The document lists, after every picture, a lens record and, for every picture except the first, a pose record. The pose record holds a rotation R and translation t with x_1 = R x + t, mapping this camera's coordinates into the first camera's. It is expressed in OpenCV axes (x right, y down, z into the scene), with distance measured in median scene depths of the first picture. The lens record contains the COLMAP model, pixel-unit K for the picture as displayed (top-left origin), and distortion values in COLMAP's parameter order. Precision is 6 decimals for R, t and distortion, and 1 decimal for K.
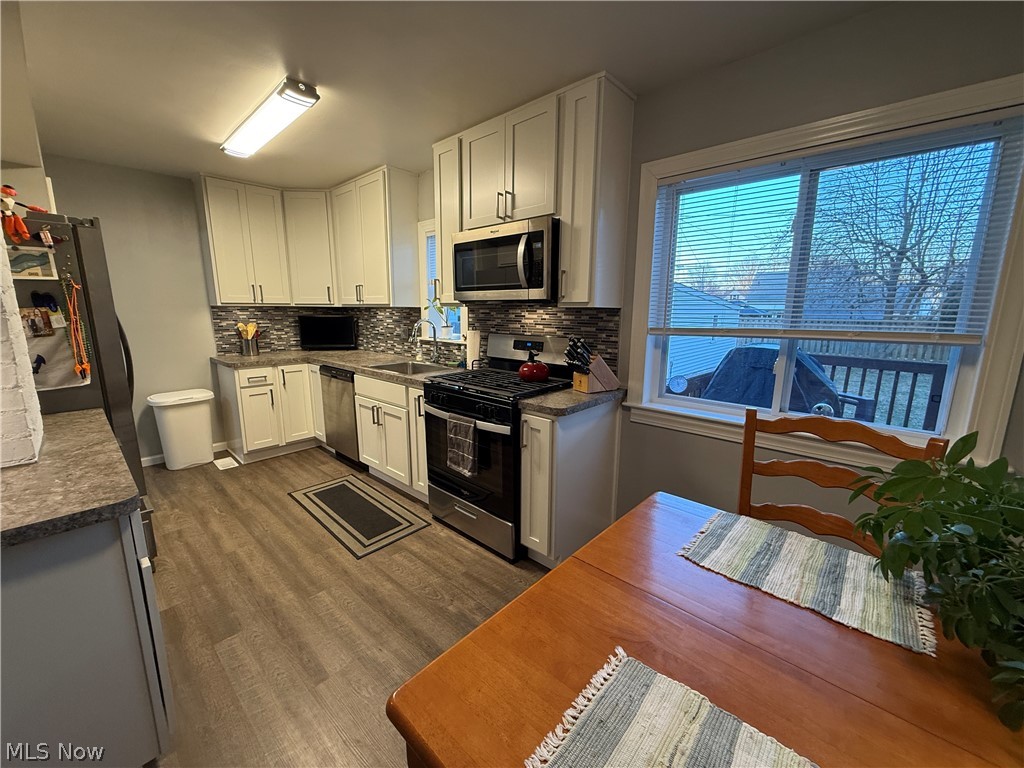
lens RADIAL K [[406.7, 0, 512.1], [0, 406.7, 384.1], [0, 0, 1]] dist [0.000030, -0.000551]
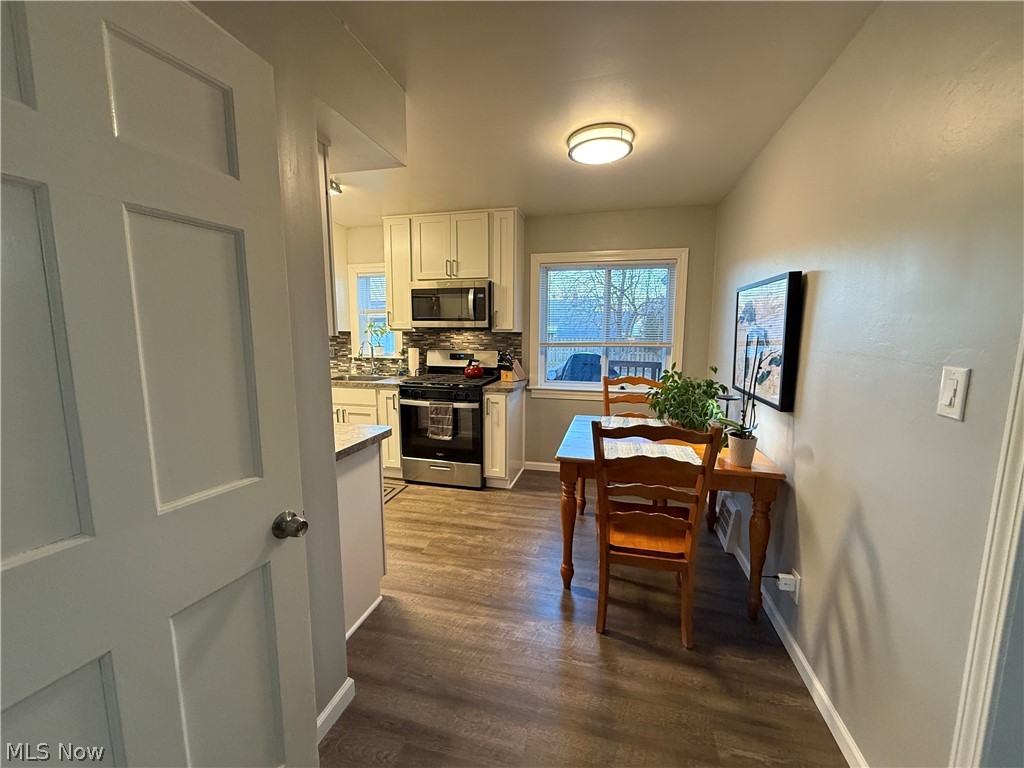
lens RADIAL K [[406.7, 0, 511.6], [0, 406.7, 384.8], [0, 0, 1]] dist [0.000030, -0.000551]
pose [[0.880163, -0.065033, 0.470195, -0.511808], [0.087735, 0.995791, -0.026503, 0.065788], [-0.466493, 0.064580, 0.882164, -0.417115]]
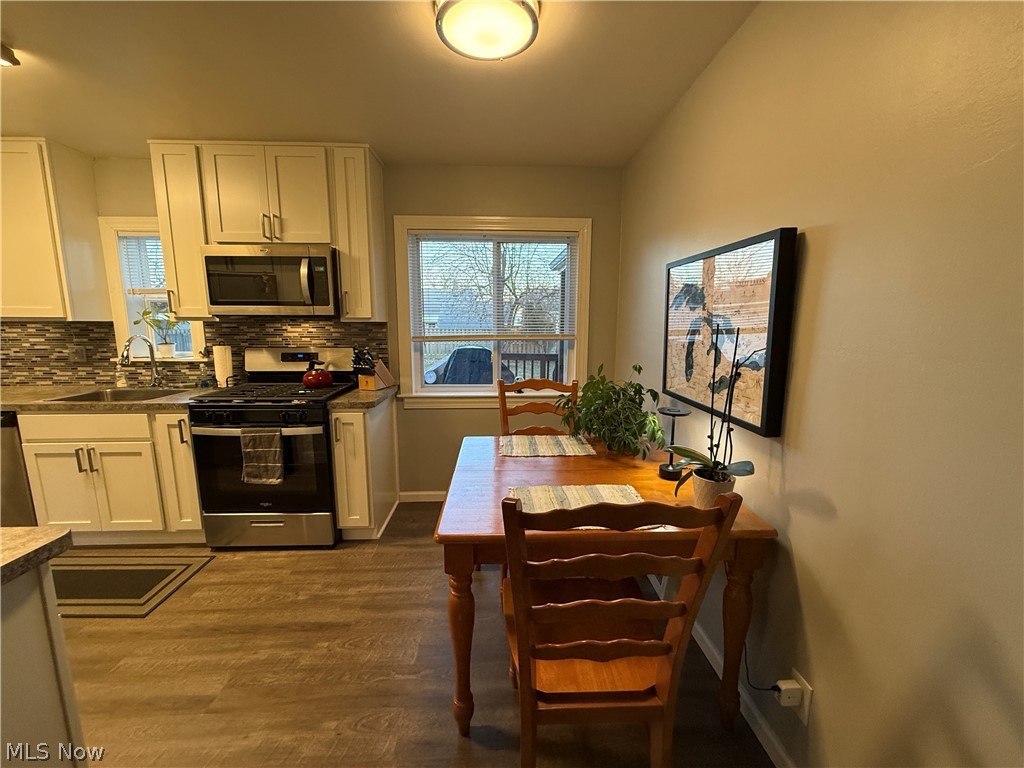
lens RADIAL K [[406.7, 0, 512.1], [0, 406.7, 384.1], [0, 0, 1]] dist [0.000030, -0.000551]
pose [[0.710106, -0.111816, 0.695159, -0.312996], [0.130077, 0.991148, 0.026552, 0.020314], [-0.691975, 0.071569, 0.718365, -0.153021]]
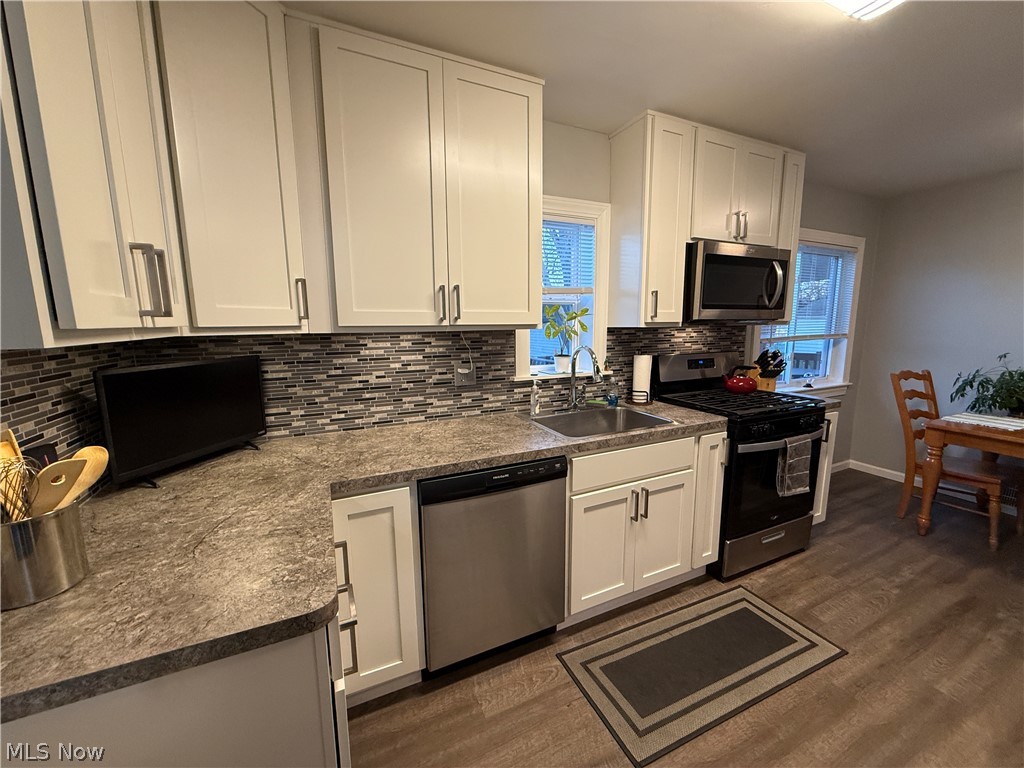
lens RADIAL K [[406.7, 0, 509.2], [0, 406.7, 384.6], [0, 0, 1]] dist [0.000030, -0.000551]
pose [[0.378410, -0.146710, 0.913938, -1.062416], [0.181138, 0.980007, 0.082317, -0.210362], [-0.907742, 0.134399, 0.397419, 1.025476]]
